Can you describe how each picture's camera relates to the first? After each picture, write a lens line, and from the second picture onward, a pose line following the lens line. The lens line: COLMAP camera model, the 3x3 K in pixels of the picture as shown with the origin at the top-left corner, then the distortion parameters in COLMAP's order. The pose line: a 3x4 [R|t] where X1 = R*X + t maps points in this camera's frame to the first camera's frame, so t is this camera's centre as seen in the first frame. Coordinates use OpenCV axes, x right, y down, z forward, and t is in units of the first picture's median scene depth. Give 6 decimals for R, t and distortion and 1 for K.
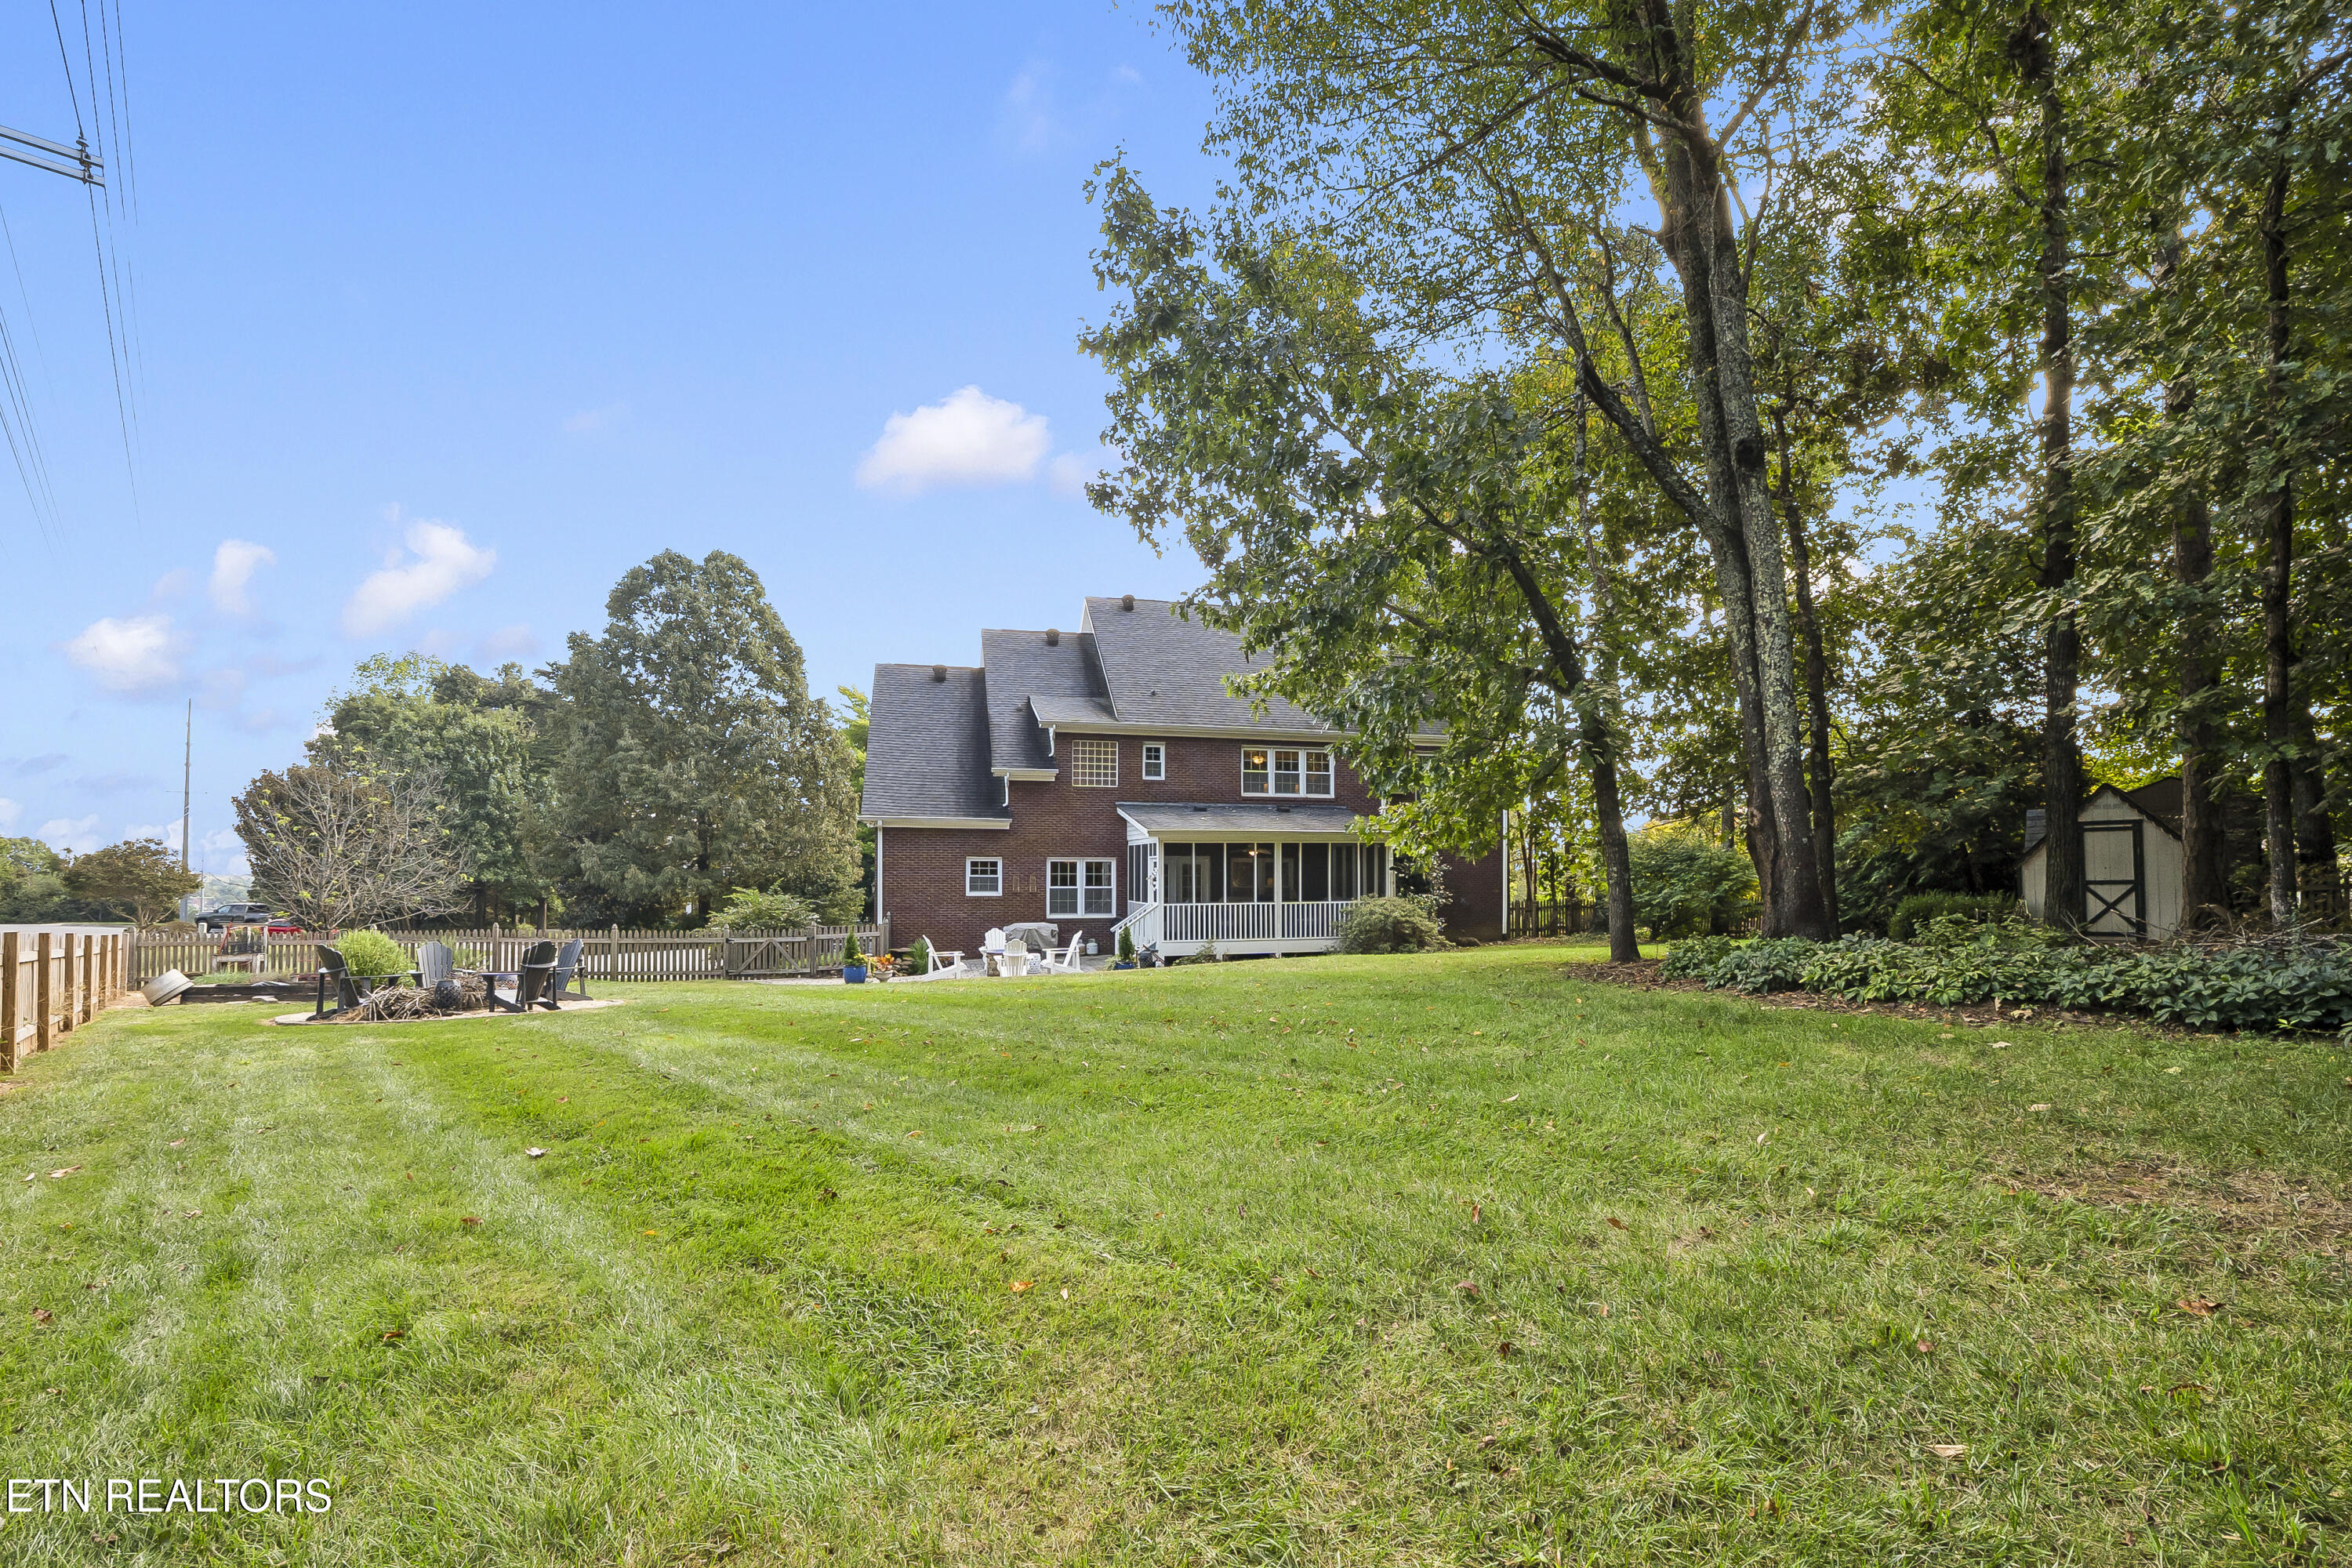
lens RADIAL K [[1074.9, 0, 1188.7], [0, 1074.9, 792.9], [0, 0, 1]] dist [-0.068087, 0.015371]
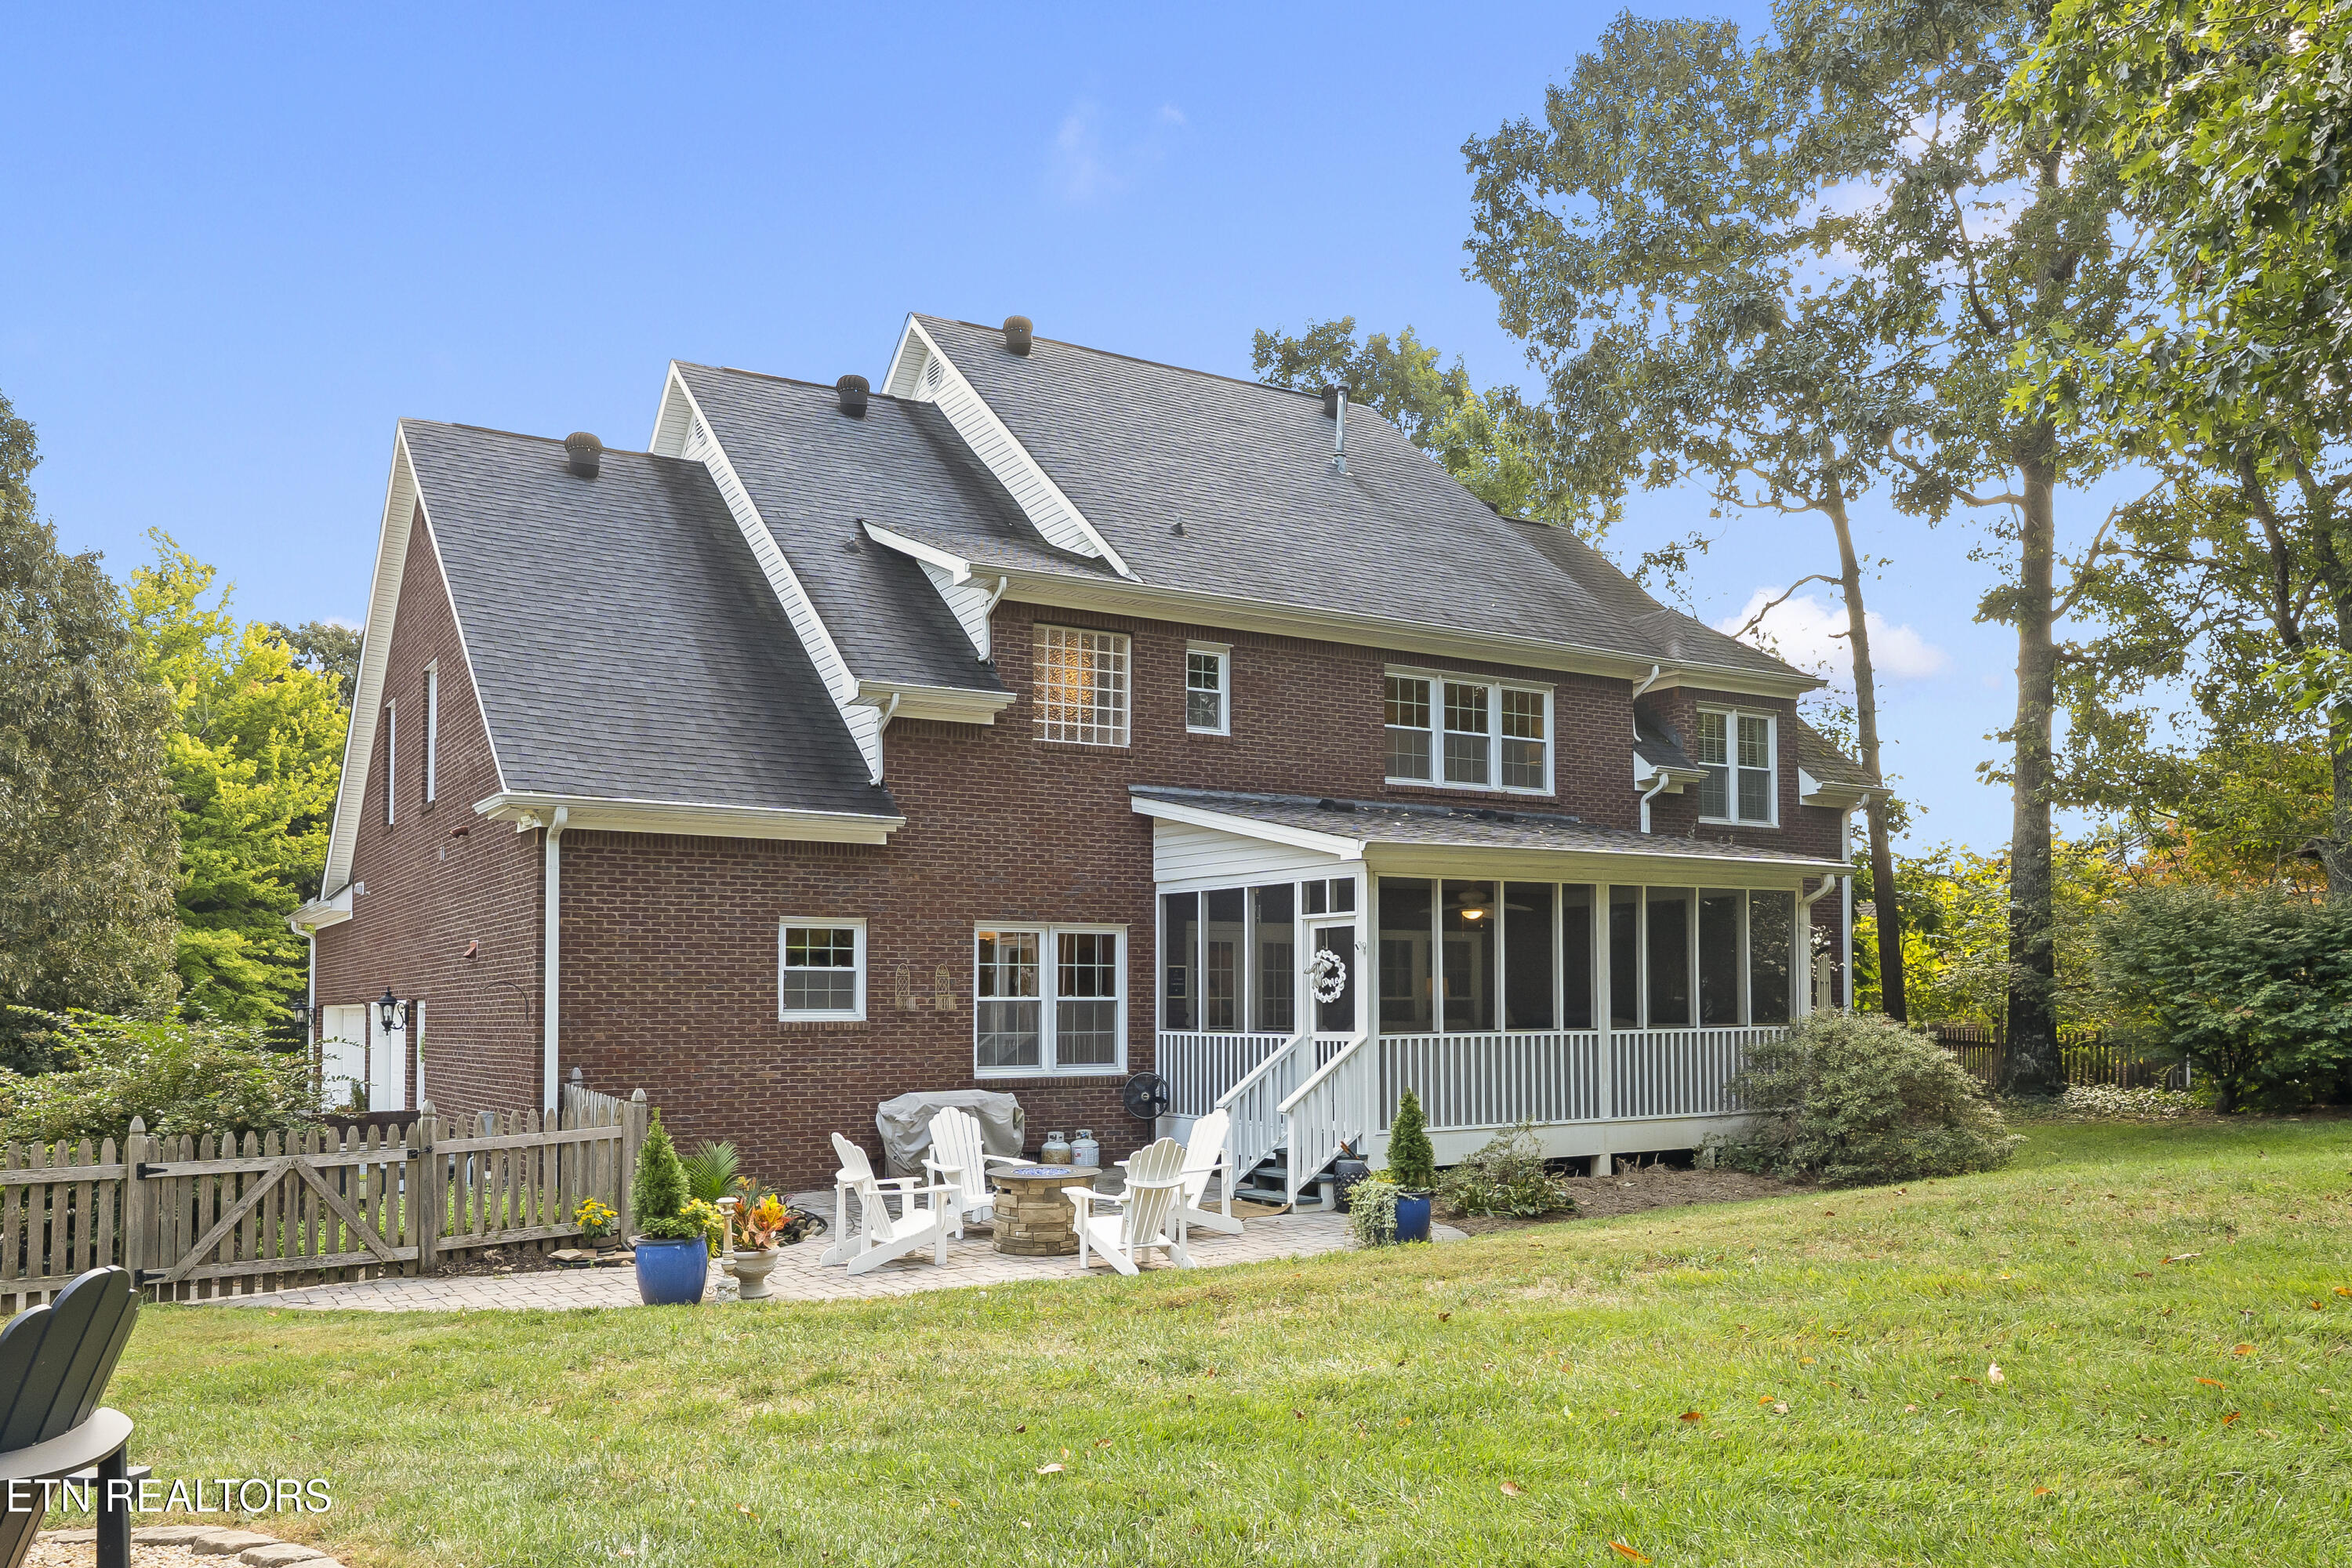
lens RADIAL K [[1819.0, 0, 1104.1], [0, 1819.0, 918.2], [0, 0, 1]] dist [0.020214, 0.001504]
pose [[0.962117, 0.009908, 0.272455, -0.262137], [-0.017220, 0.999553, 0.024458, 0.041856], [-0.272091, -0.028223, 0.961858, 0.356090]]
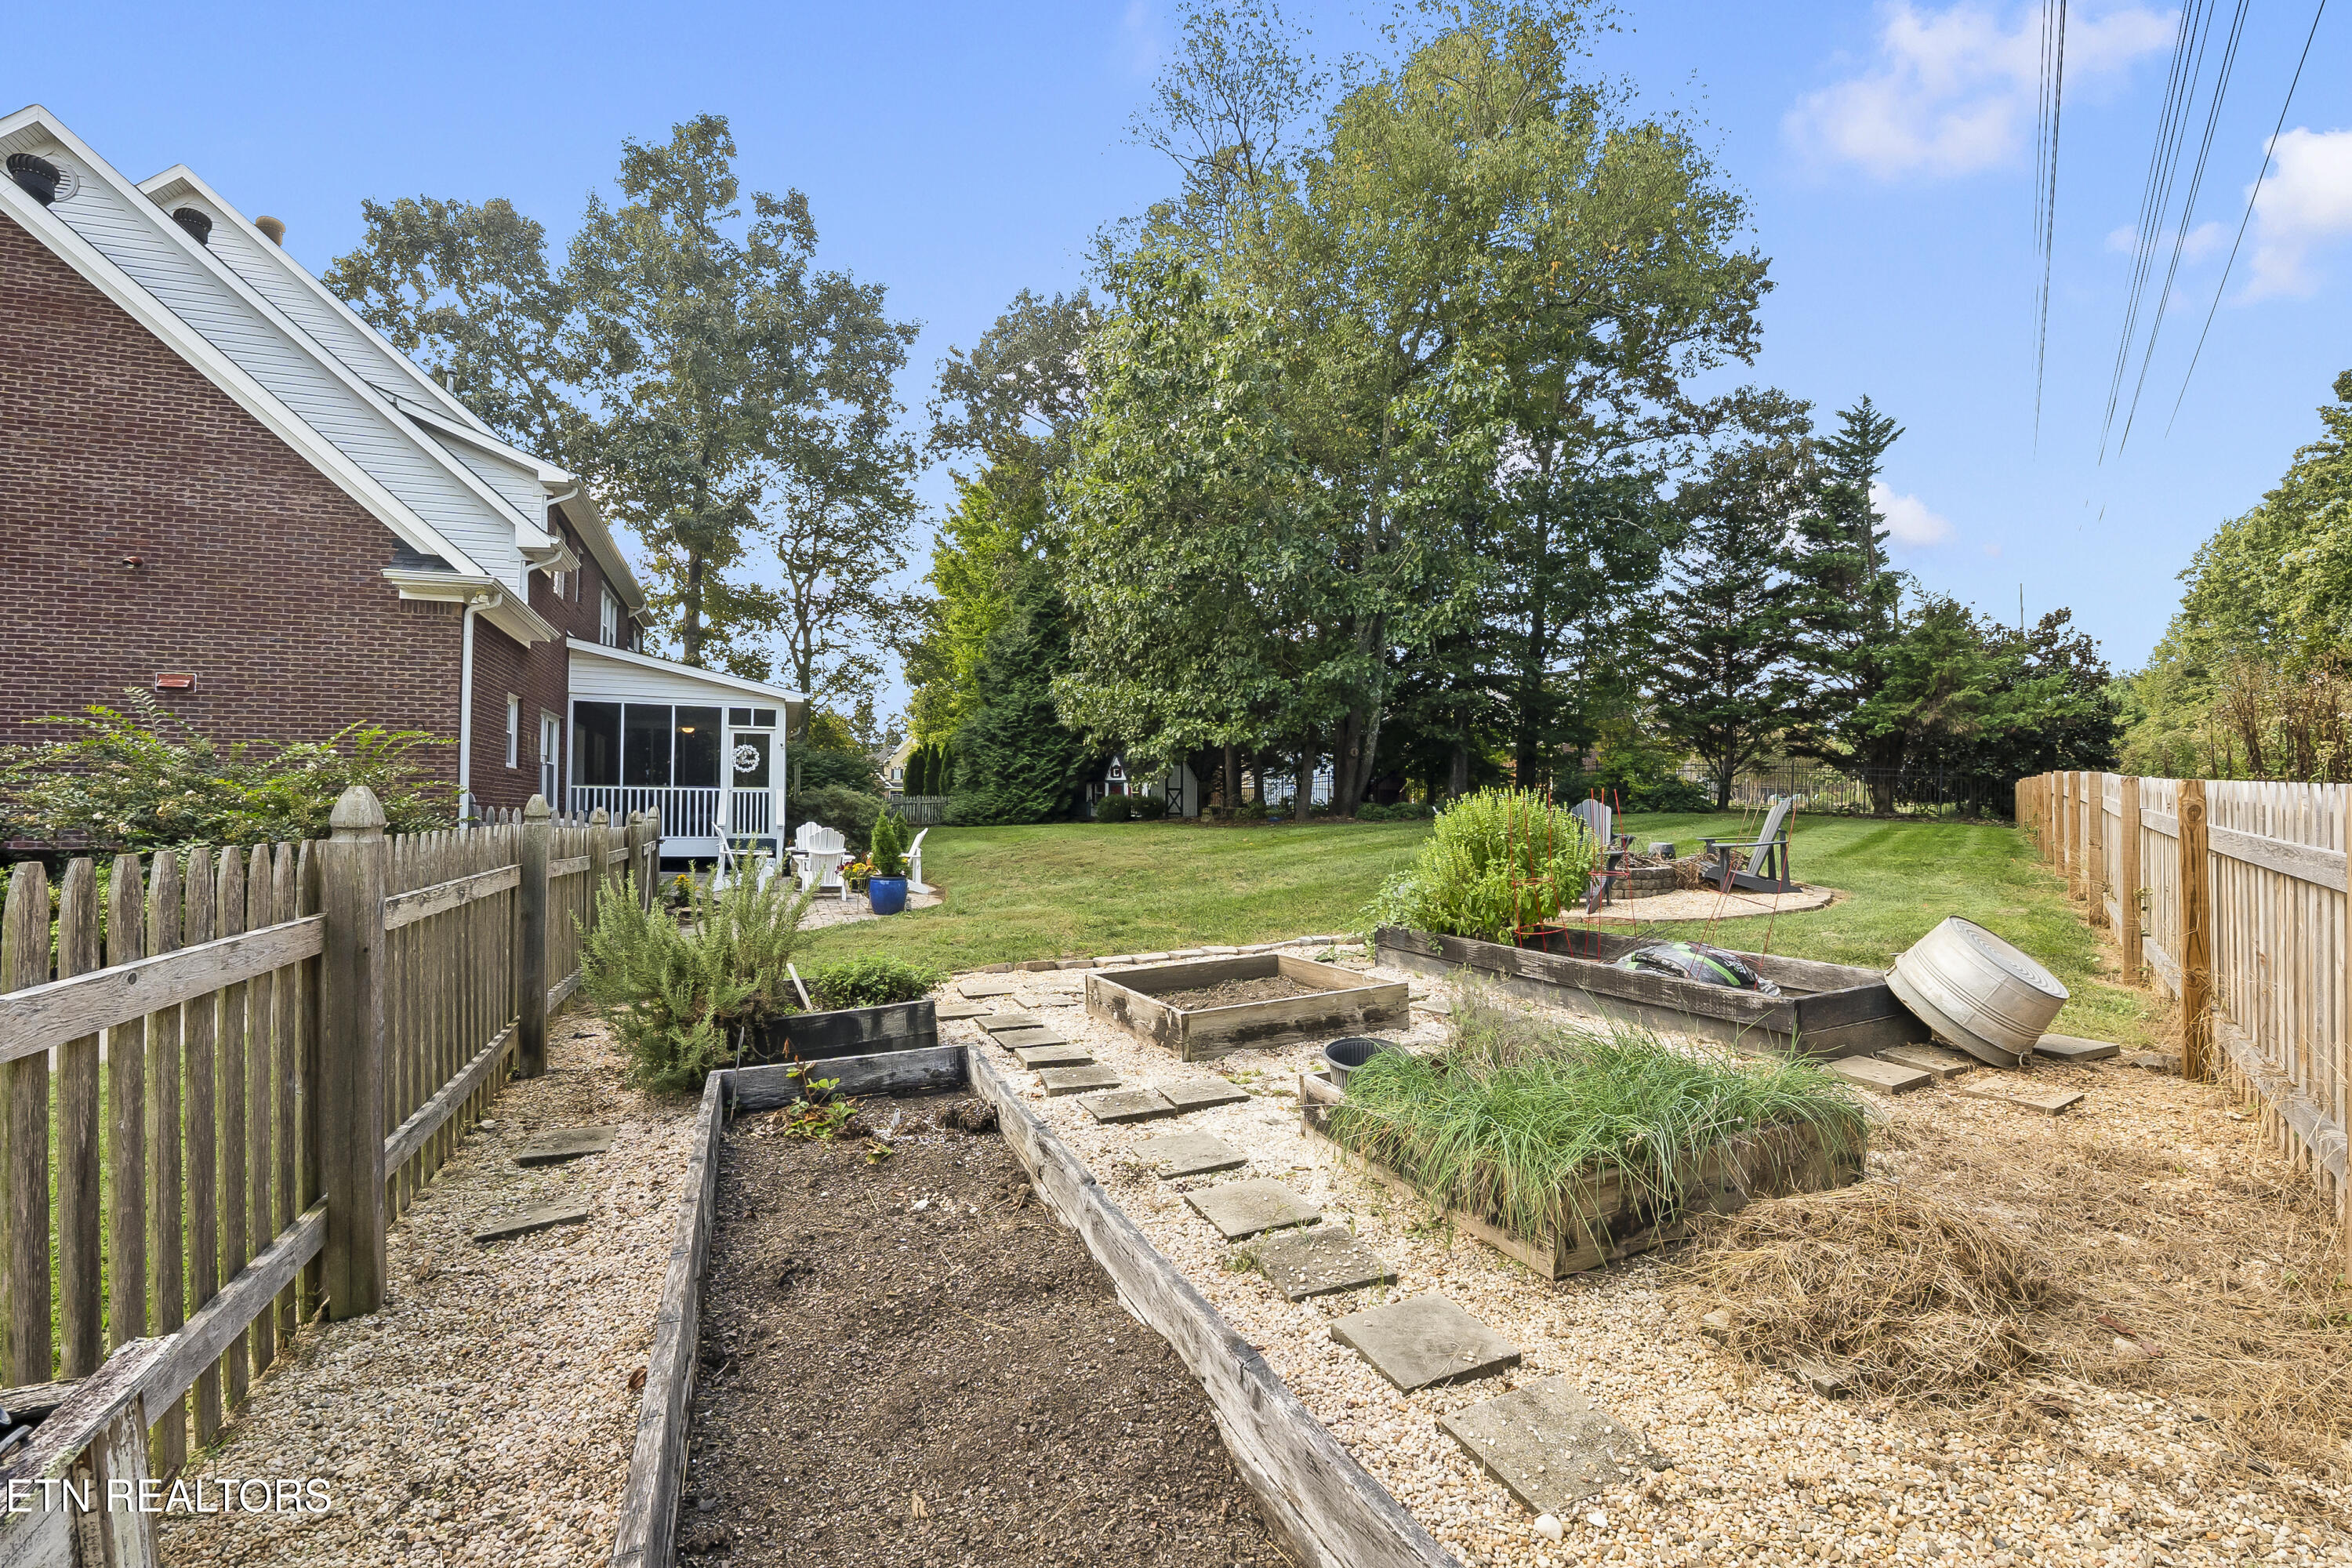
lens RADIAL K [[1023.1, 0, 1186.6], [0, 1023.1, 790.7], [0, 0, 1]] dist [-0.070324, 0.014155]
pose [[-0.125809, 0.025257, 0.991733, -0.692863], [-0.081143, 0.996064, -0.035661, 0.094478], [-0.988730, -0.084959, -0.123265, 0.712129]]
